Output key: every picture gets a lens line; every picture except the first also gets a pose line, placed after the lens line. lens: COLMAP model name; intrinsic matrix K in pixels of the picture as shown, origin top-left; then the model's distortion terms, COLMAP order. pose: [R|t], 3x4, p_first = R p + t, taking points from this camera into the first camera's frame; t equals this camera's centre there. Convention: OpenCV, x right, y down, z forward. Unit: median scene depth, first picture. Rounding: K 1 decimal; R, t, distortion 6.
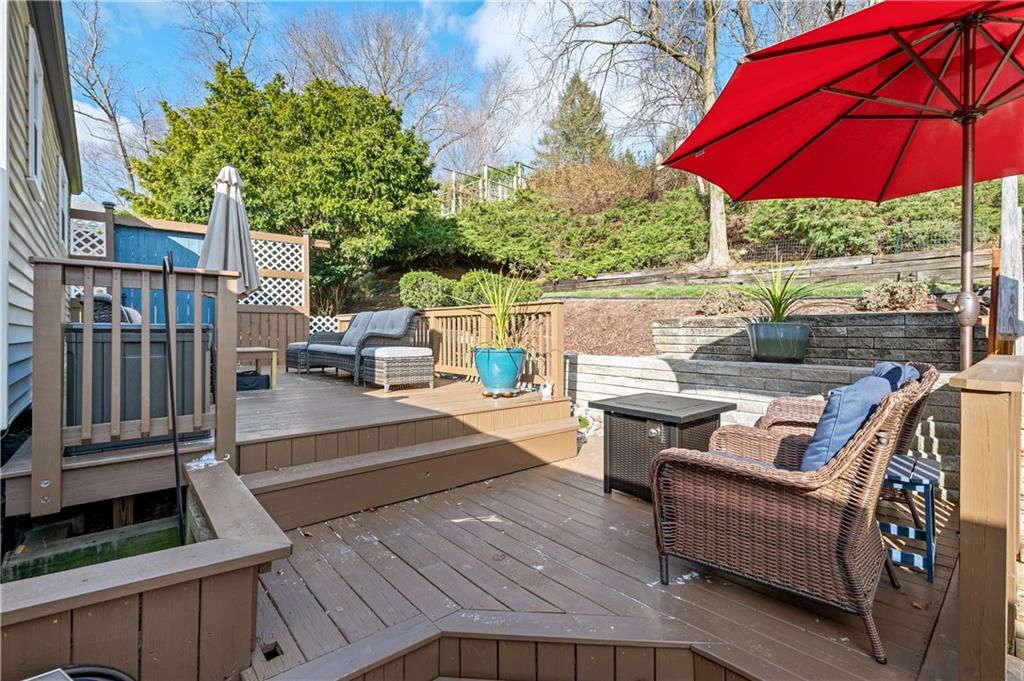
lens RADIAL K [[456.6, 0, 517.7], [0, 456.6, 330.4], [0, 0, 1]] dist [0.002005, 0.002028]
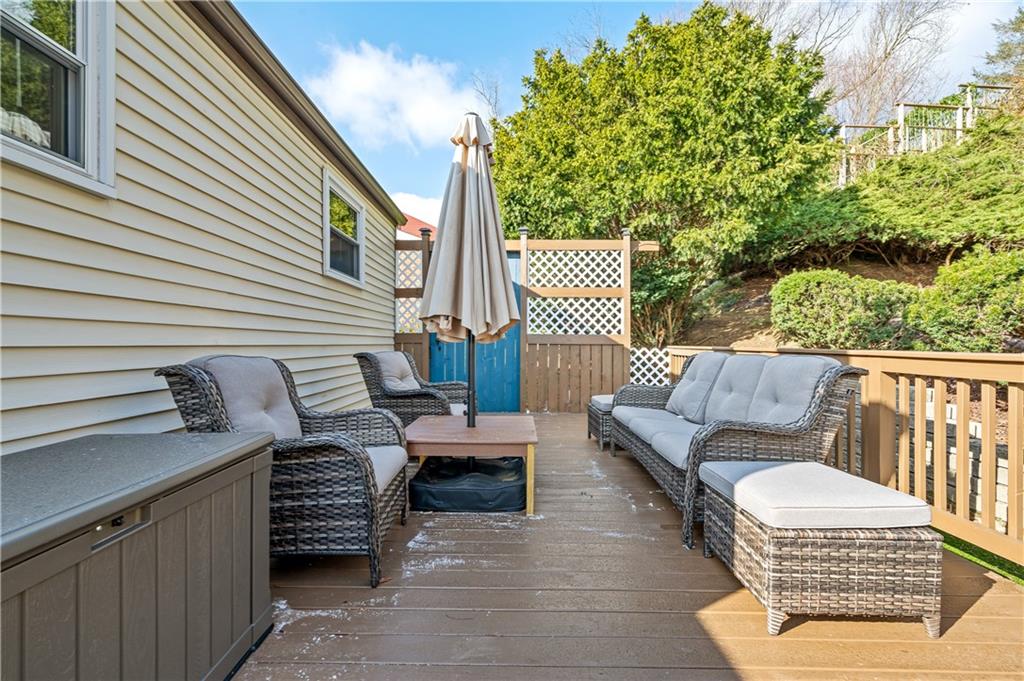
lens RADIAL K [[456.6, 0, 518.0], [0, 456.6, 339.8], [0, 0, 1]] dist [0.002005, 0.002028]
pose [[0.750465, 0.001095, -0.660910, -0.114699], [-0.005213, 0.999977, -0.004263, -0.040635], [0.660890, 0.006644, 0.750453, 0.346818]]
